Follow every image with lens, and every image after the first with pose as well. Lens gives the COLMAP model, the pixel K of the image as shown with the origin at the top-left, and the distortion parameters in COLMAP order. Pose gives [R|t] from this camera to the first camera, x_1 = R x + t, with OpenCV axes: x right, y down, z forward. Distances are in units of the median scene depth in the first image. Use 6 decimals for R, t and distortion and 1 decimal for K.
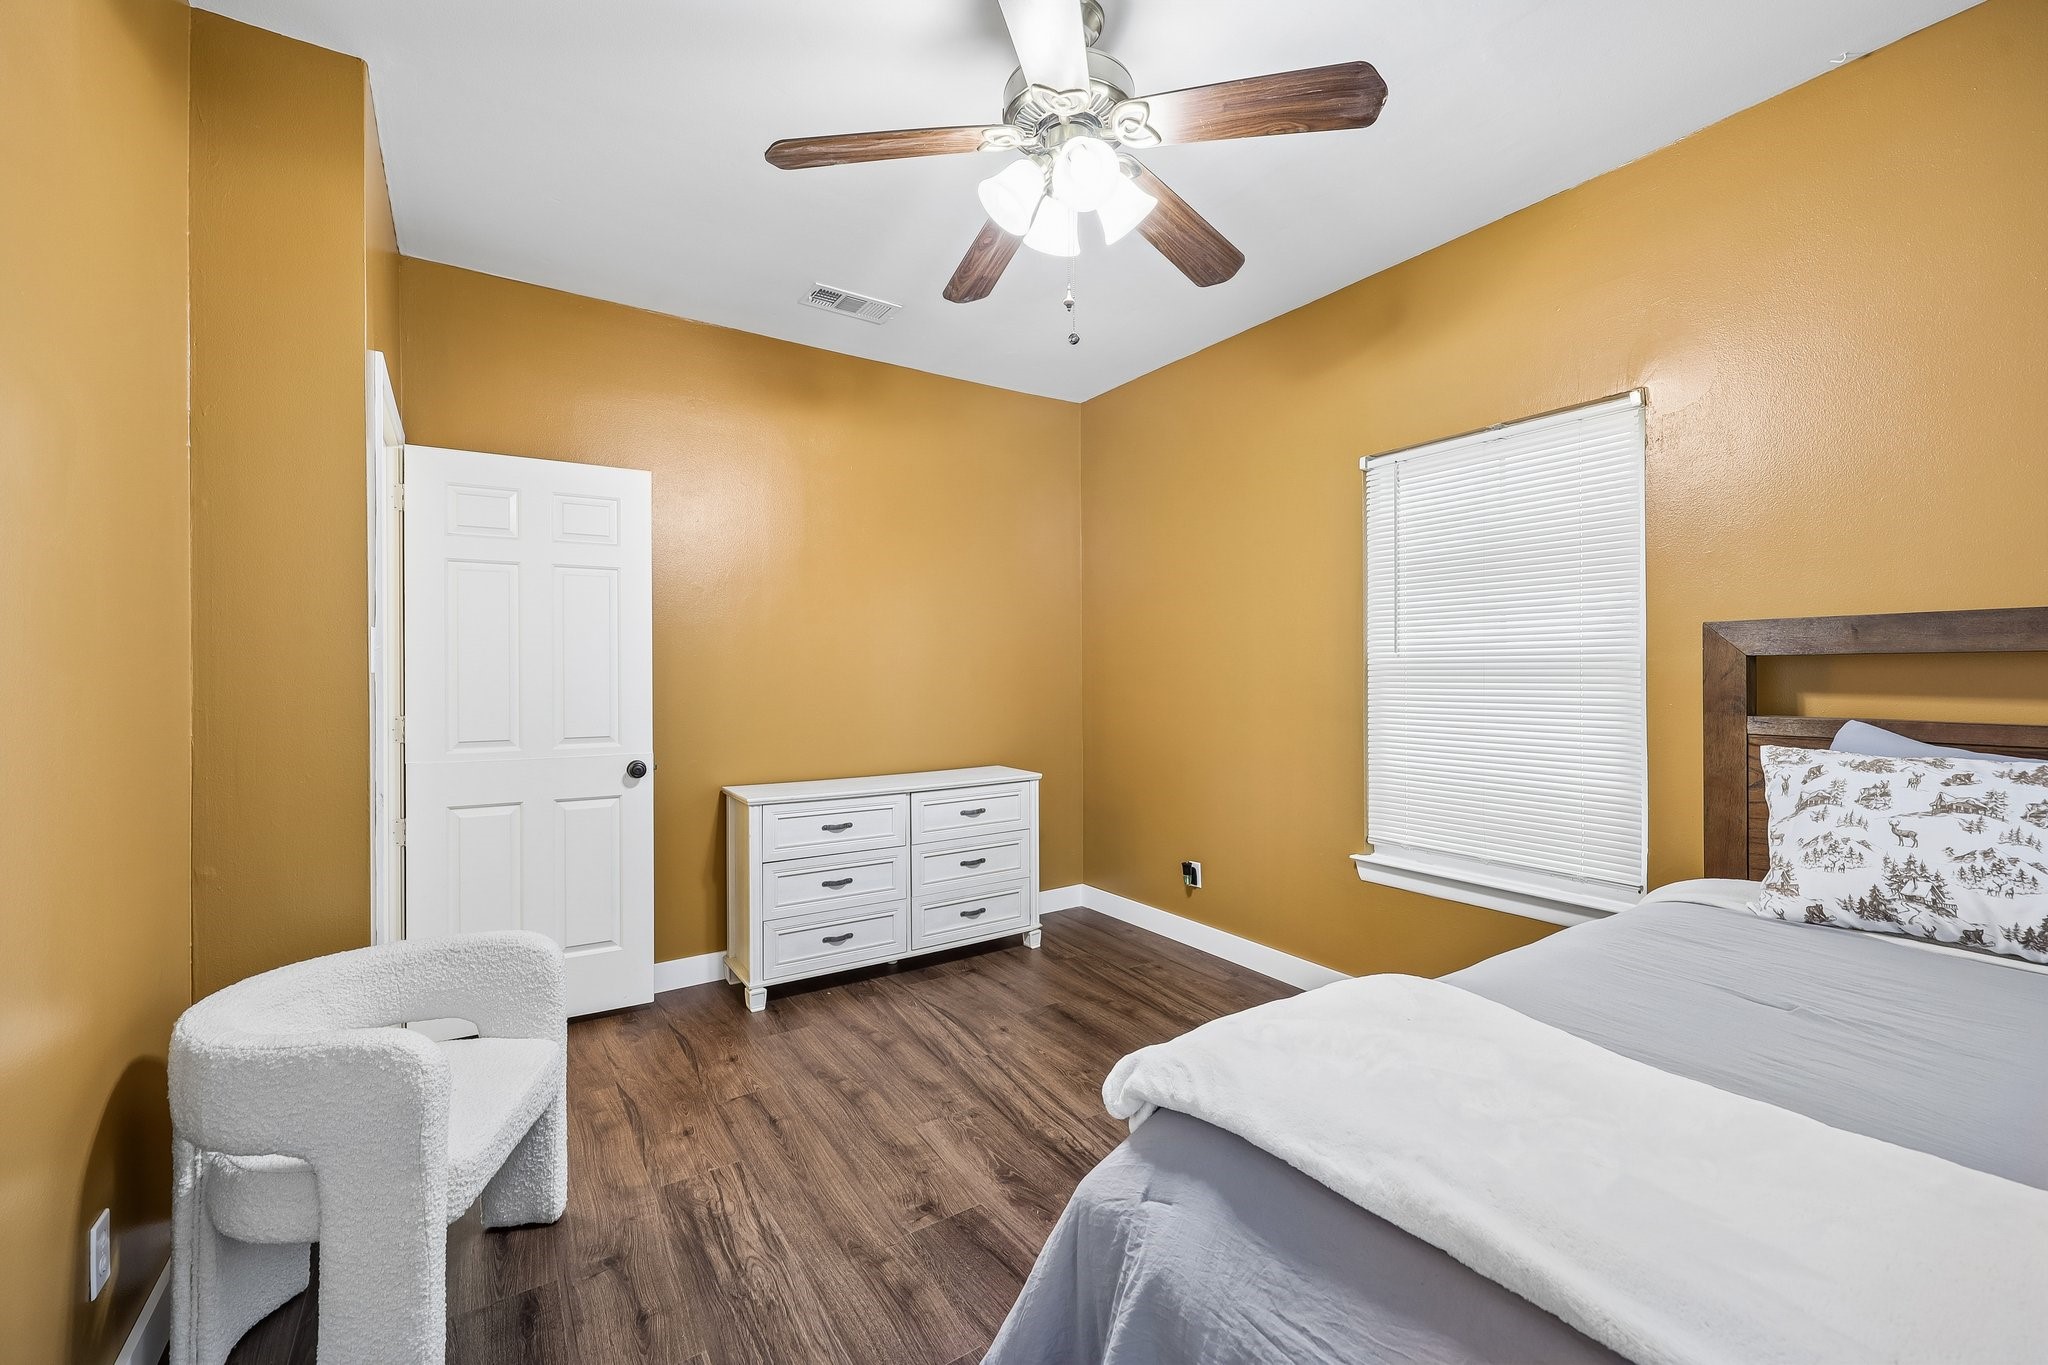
lens RADIAL K [[833.5, 0, 1031.5], [0, 833.5, 670.5], [0, 0, 1]] dist [-0.001071, 0.000507]
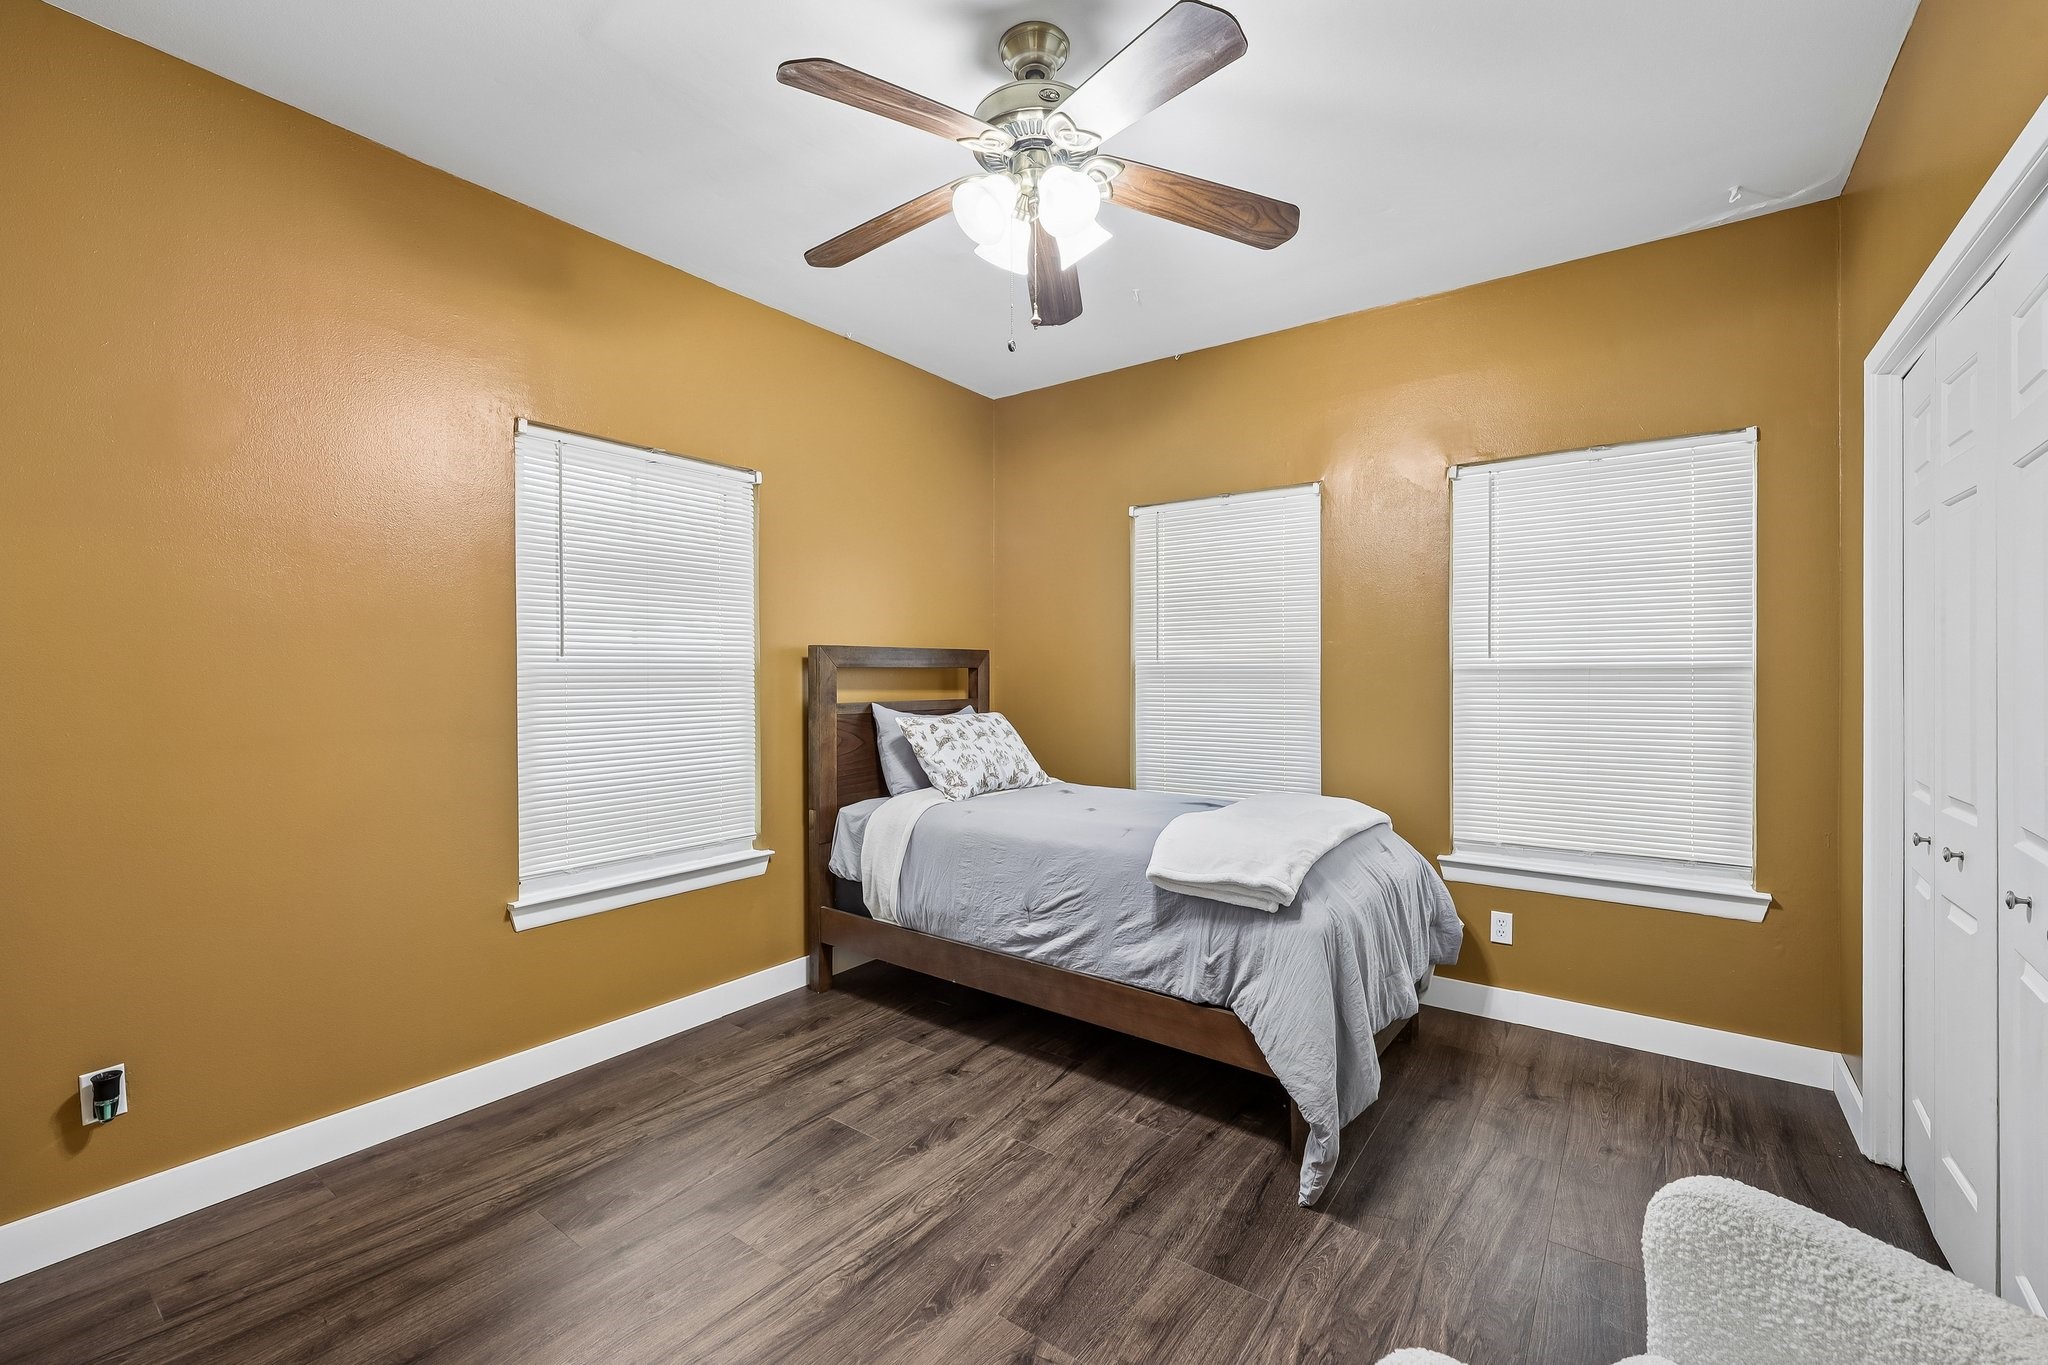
lens RADIAL K [[833.5, 0, 1030.7], [0, 833.5, 681.7], [0, 0, 1]] dist [-0.001071, 0.000507]
pose [[-0.336713, -0.007059, 0.941581, -0.926087], [0.003010, 0.999959, 0.008573, -0.001956], [-0.941602, 0.005720, -0.336678, 1.350460]]
